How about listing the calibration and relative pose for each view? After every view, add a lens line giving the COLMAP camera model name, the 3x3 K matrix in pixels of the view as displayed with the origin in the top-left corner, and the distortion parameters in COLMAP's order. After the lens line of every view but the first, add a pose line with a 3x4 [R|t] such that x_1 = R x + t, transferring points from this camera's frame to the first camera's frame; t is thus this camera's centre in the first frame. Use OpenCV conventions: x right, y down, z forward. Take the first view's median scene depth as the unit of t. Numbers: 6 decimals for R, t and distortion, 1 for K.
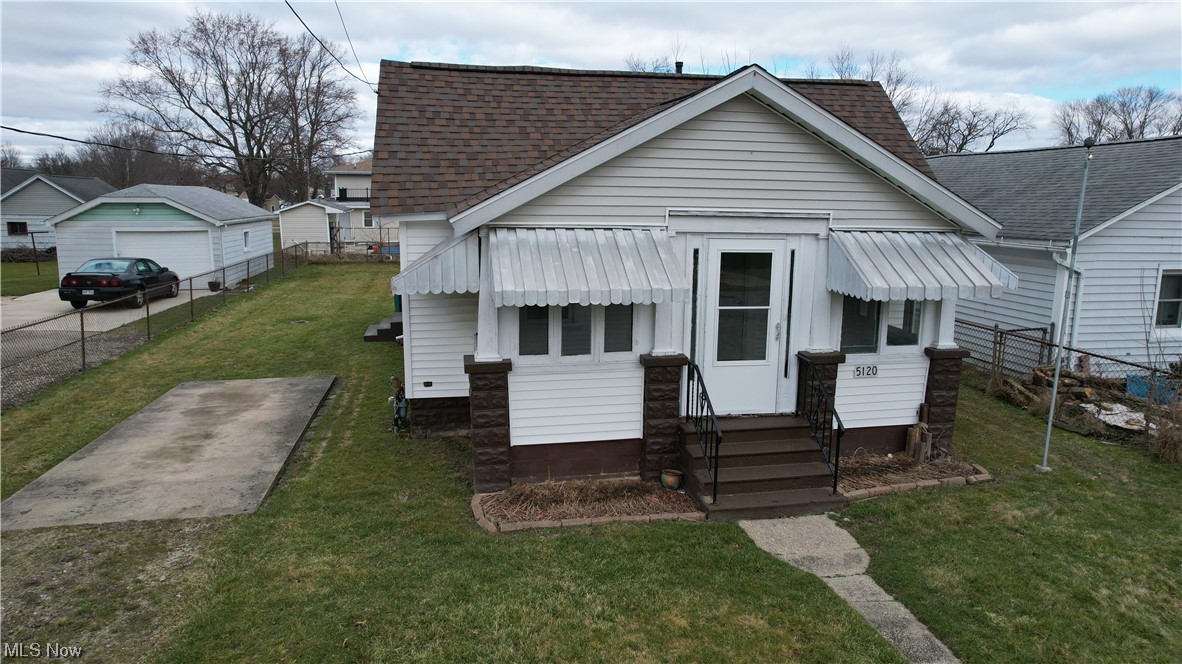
lens RADIAL K [[757.9, 0, 592.3], [0, 757.9, 316.2], [0, 0, 1]] dist [-0.036325, 0.000830]
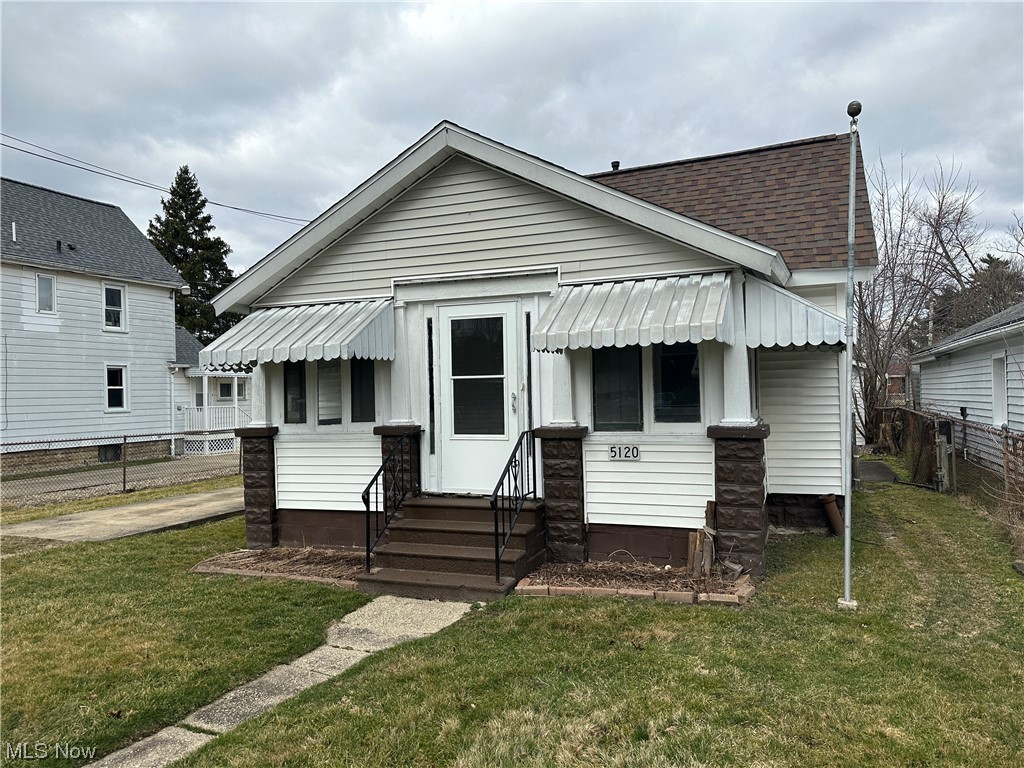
lens RADIAL K [[710.3, 0, 512.0], [0, 710.3, 384.0], [0, 0, 1]] dist [0.157067, -0.250609]
pose [[0.831052, -0.039111, -0.554819, 0.733395], [-0.052783, 0.987477, -0.148673, 0.127838], [0.553685, 0.152840, 0.818580, 0.304526]]
